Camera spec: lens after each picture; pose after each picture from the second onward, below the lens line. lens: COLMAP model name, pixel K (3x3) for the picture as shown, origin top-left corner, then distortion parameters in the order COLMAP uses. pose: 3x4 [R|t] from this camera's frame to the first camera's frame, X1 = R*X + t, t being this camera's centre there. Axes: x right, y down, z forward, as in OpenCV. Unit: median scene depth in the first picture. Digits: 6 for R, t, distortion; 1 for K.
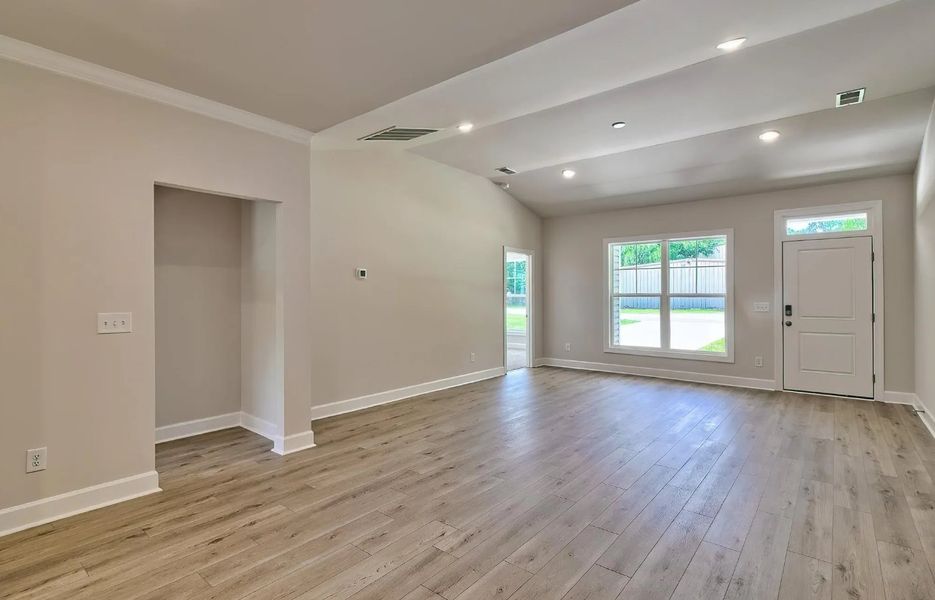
lens RADIAL K [[440.5, 0, 462.7], [0, 440.5, 298.4], [0, 0, 1]] dist [0.002048, 0.001494]
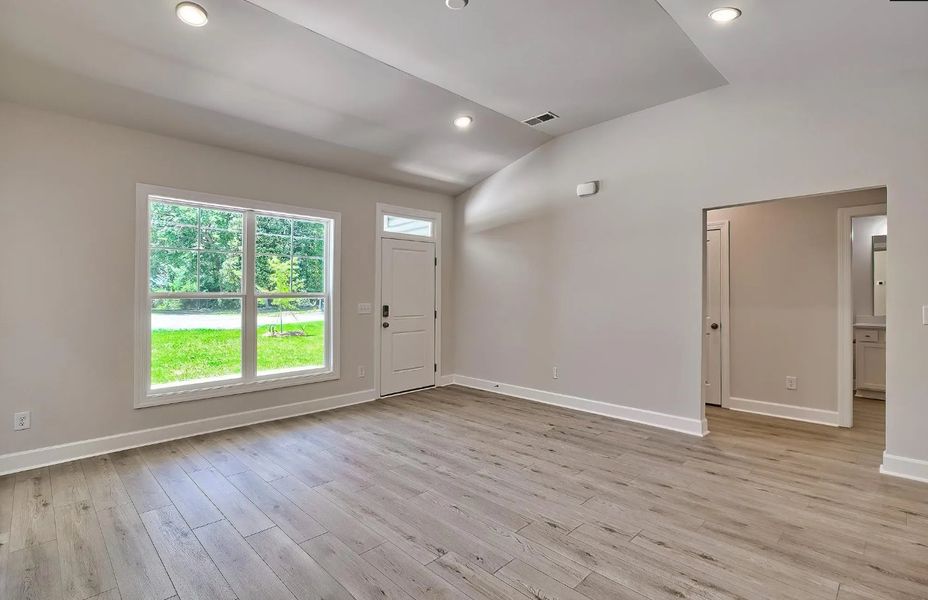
lens RADIAL K [[439.1, 0, 458.1], [0, 439.1, 295.4], [0, 0, 1]] dist [0.003712, 0.000780]
pose [[0.111870, 0.000311, 0.993723, -0.176716], [0.009435, 0.999955, -0.001375, -0.003560], [-0.993678, 0.009529, 0.111862, 0.741951]]
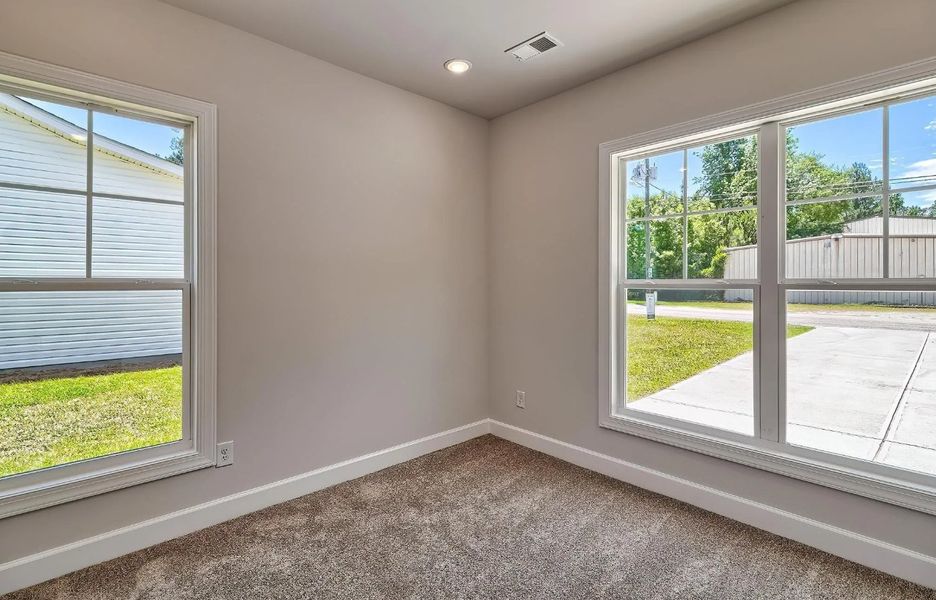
lens RADIAL K [[441.0, 0, 463.1], [0, 441.0, 280.8], [0, 0, 1]] dist [0.002048, 0.001494]
pose [[0.981817, 0.004526, -0.189778, 0.349426], [-0.007180, 0.999886, -0.013300, -0.004036], [0.189696, 0.014420, 0.981737, 0.741670]]
